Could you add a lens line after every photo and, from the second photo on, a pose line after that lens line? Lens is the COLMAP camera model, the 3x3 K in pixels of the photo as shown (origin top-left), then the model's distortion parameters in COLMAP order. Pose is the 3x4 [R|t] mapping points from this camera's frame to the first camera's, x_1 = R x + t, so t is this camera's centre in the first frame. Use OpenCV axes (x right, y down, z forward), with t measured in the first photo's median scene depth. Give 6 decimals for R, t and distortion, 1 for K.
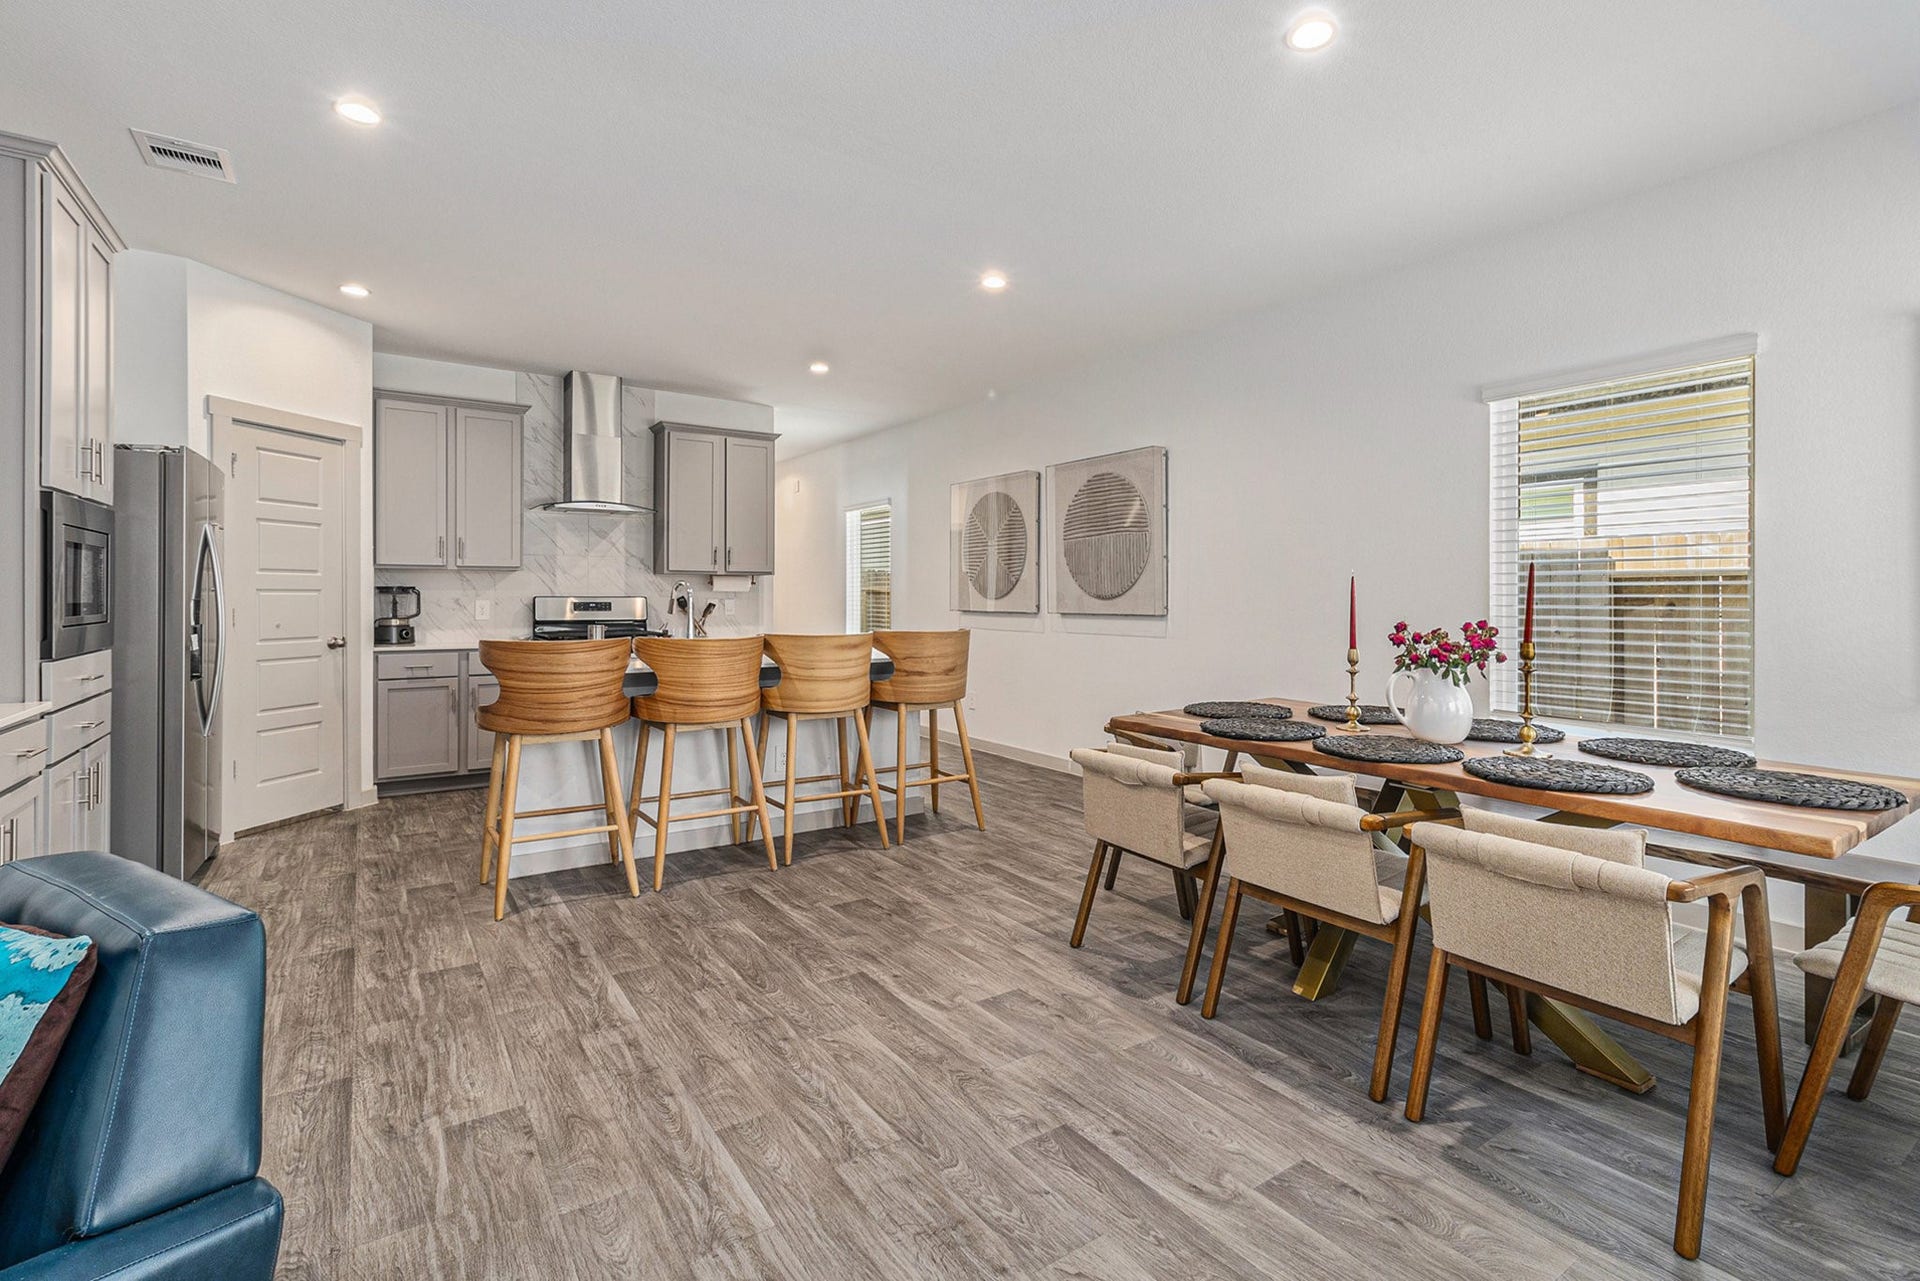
lens RADIAL K [[861.3, 0, 957.5], [0, 861.3, 634.2], [0, 0, 1]] dist [0.002693, 0.000979]
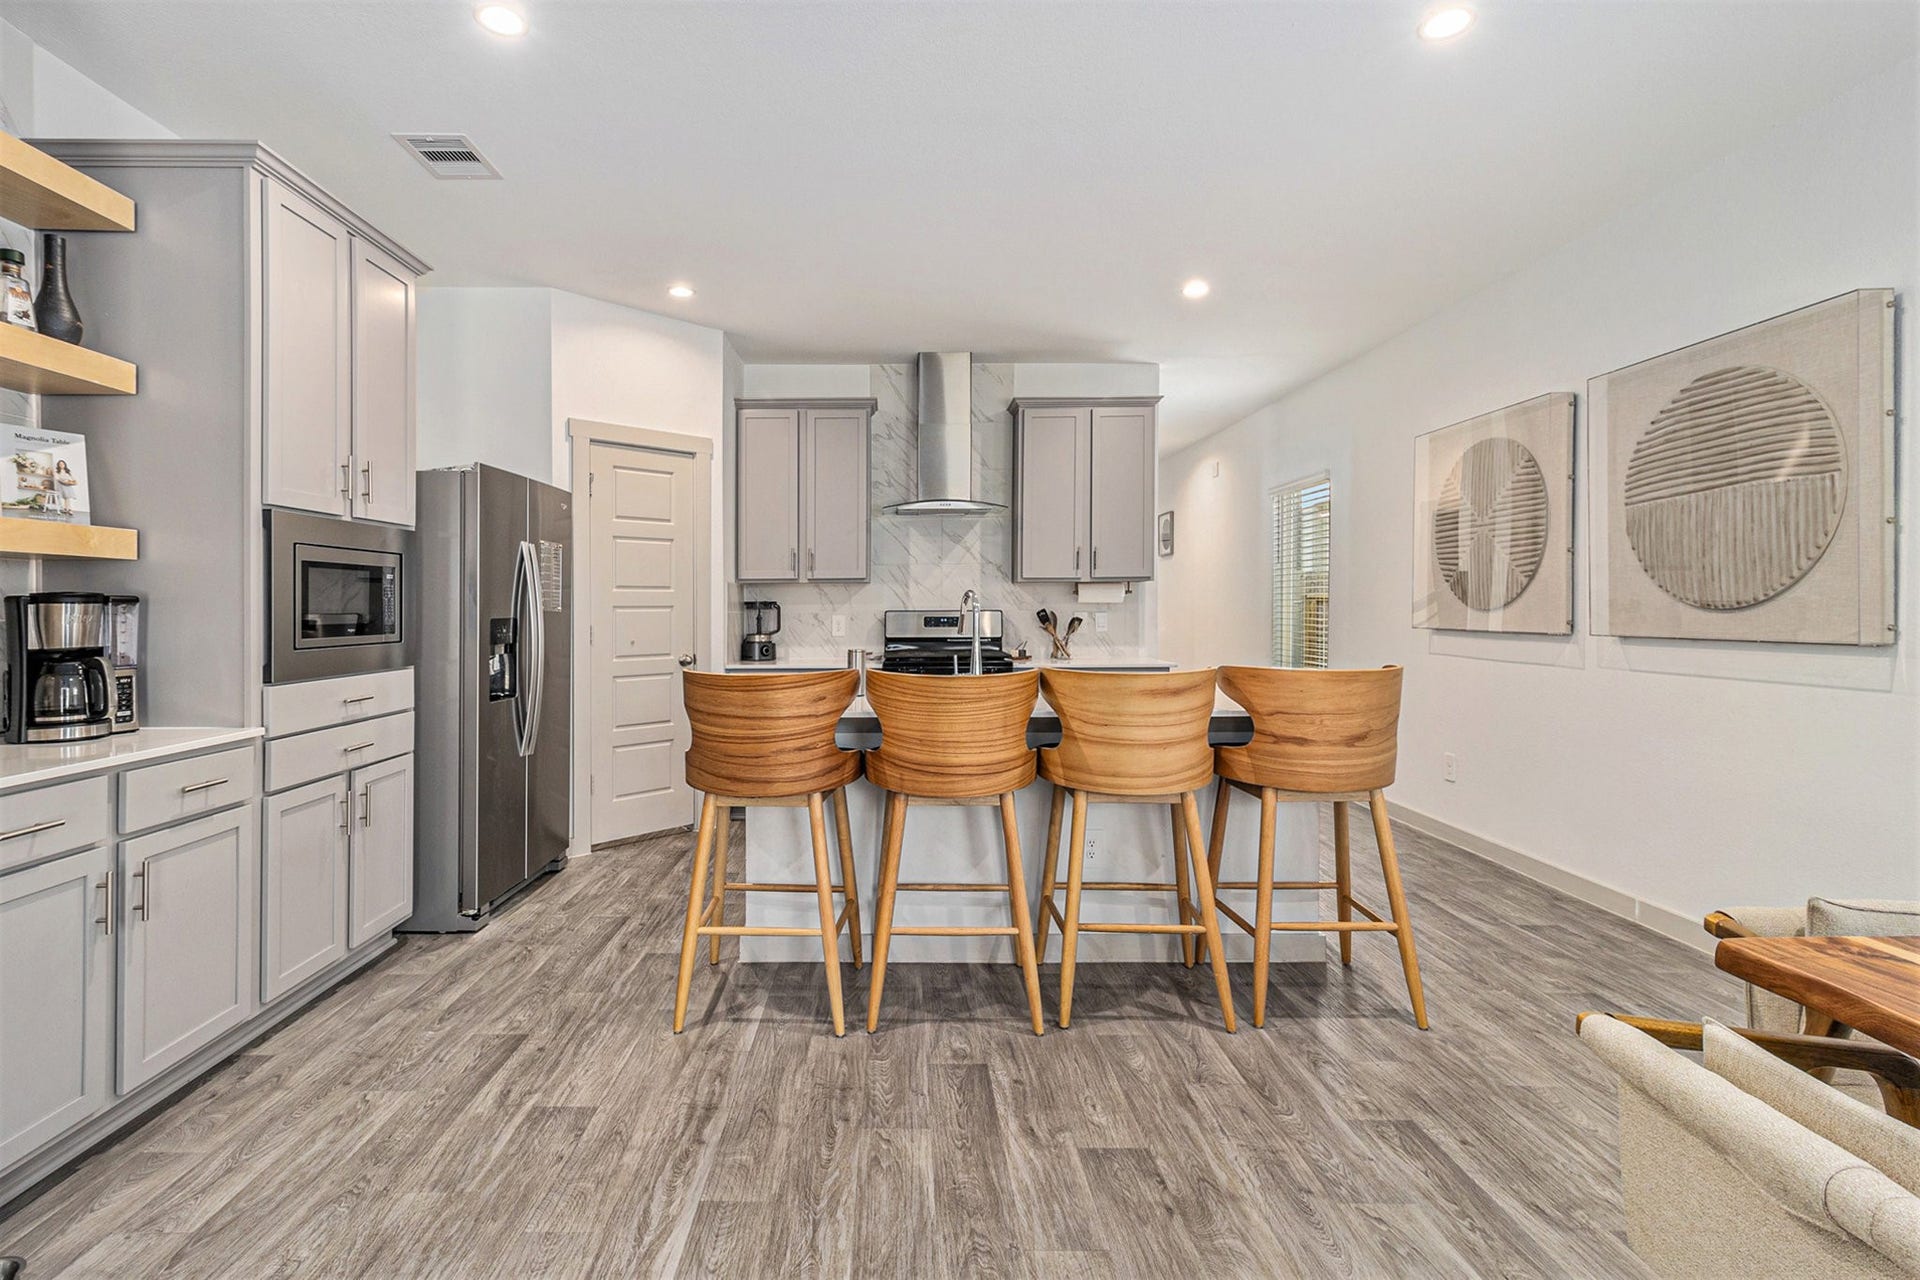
lens RADIAL K [[861.3, 0, 957.5], [0, 861.3, 633.7], [0, 0, 1]] dist [0.002693, 0.000979]
pose [[0.845788, 0.008790, -0.533447, 0.062843], [-0.014982, 0.999861, -0.007279, -0.017033], [0.533309, 0.014149, 0.845802, 0.330574]]
